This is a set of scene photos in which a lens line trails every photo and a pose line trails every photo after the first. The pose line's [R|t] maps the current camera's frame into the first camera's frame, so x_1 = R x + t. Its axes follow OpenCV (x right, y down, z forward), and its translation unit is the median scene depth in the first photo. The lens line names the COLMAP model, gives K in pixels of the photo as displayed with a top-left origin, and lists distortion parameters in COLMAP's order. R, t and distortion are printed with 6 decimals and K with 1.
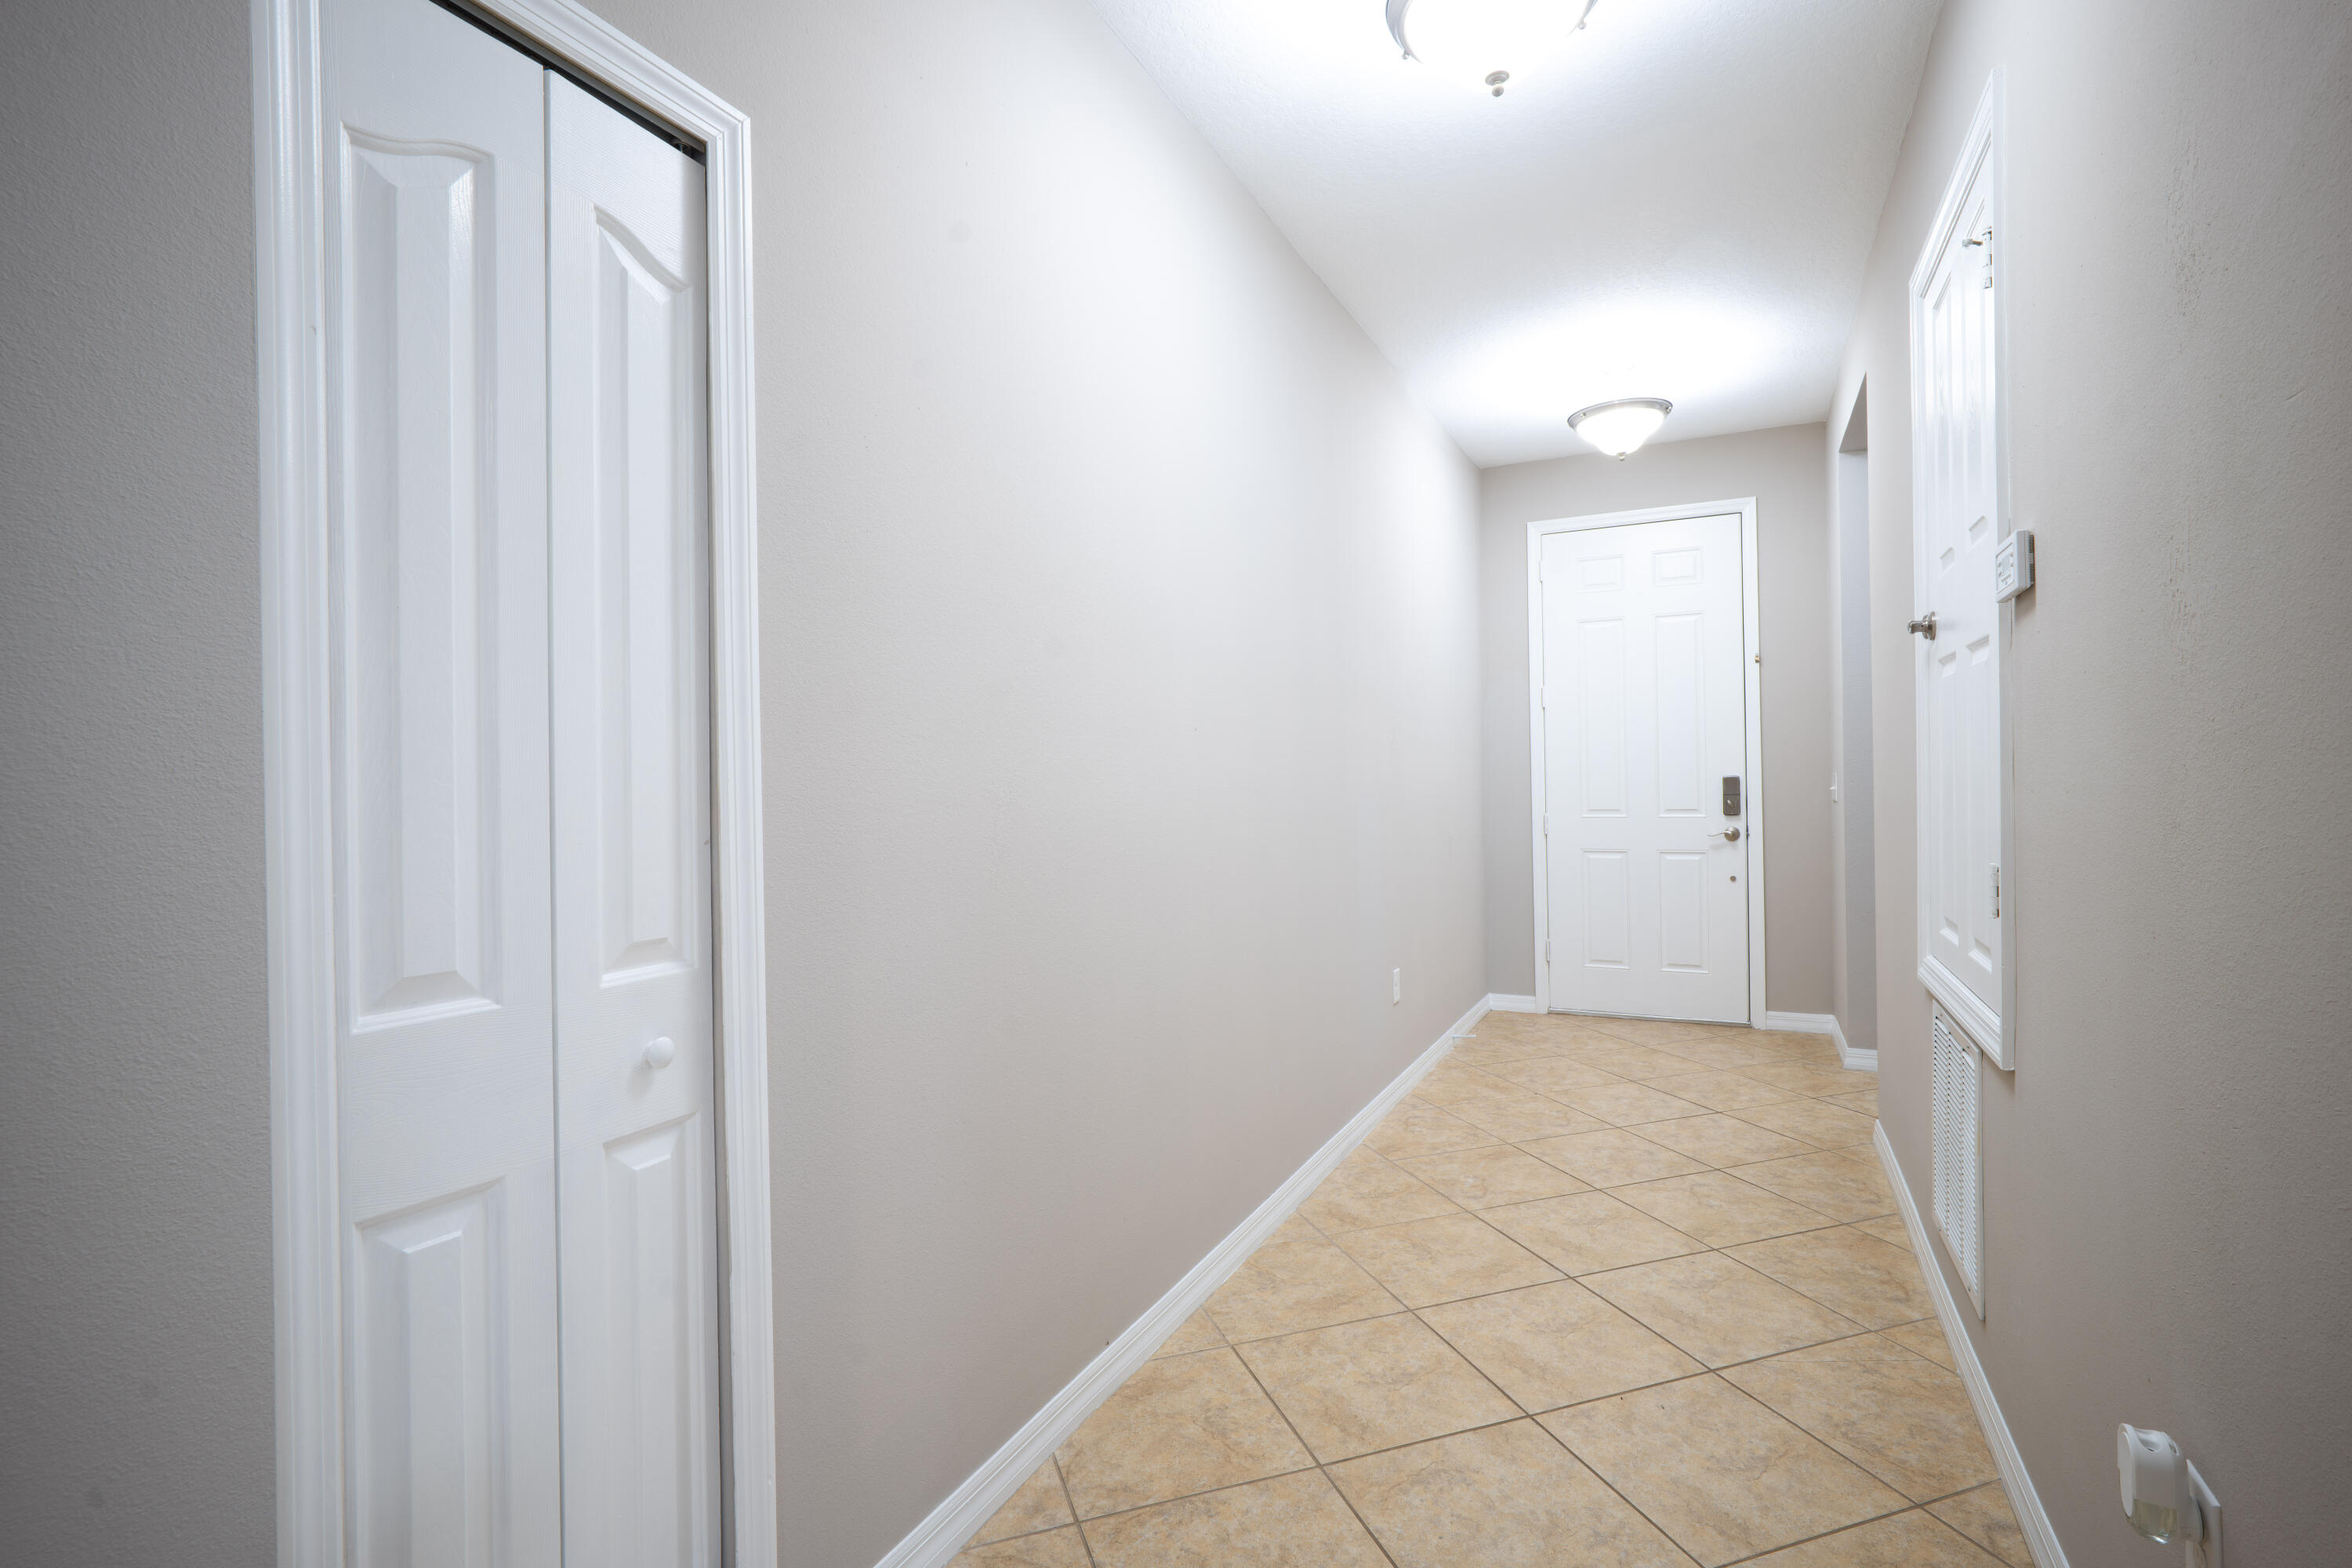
lens RADIAL K [[1084.7, 0, 1188.0], [0, 1084.7, 779.2], [0, 0, 1]] dist [-0.015361, 0.001308]
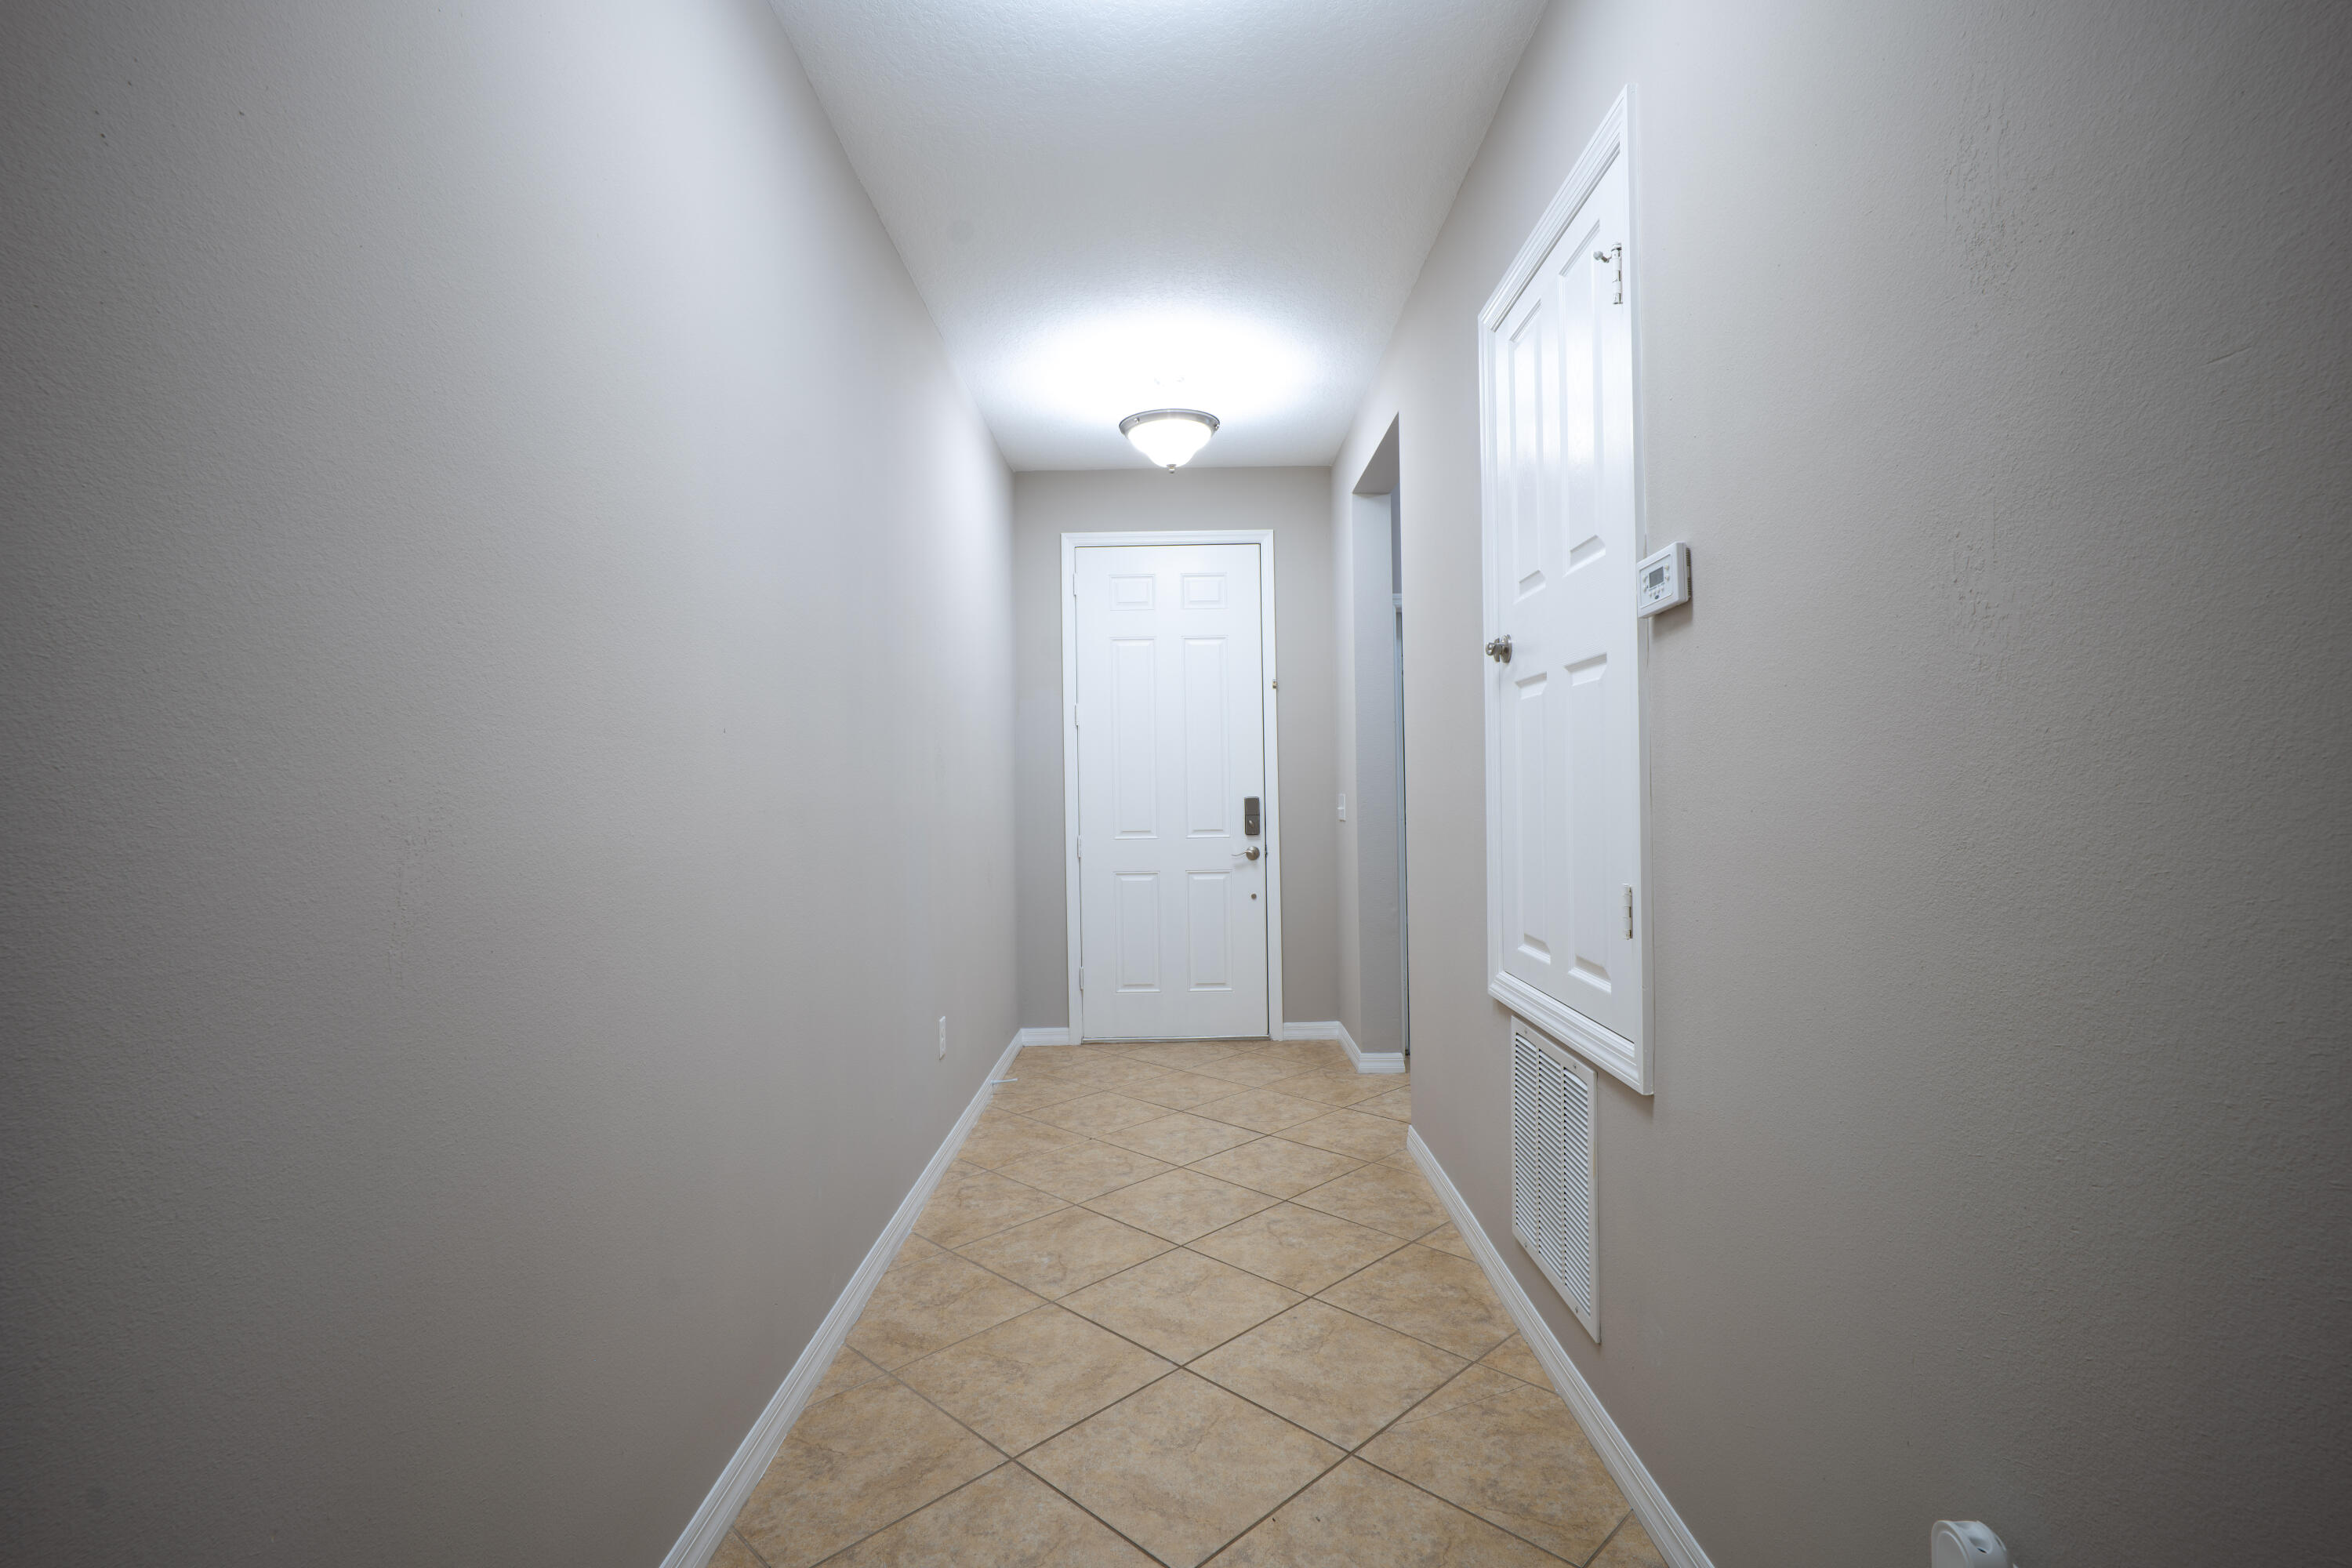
lens RADIAL K [[1084.7, 0, 1176.1], [0, 1084.7, 780.9], [0, 0, 1]] dist [-0.015361, 0.001308]
pose [[0.896357, 0.007400, 0.443271, -0.038966], [0.000852, 0.999830, -0.018415, 0.001286], [-0.443332, 0.016884, 0.896198, 0.190322]]
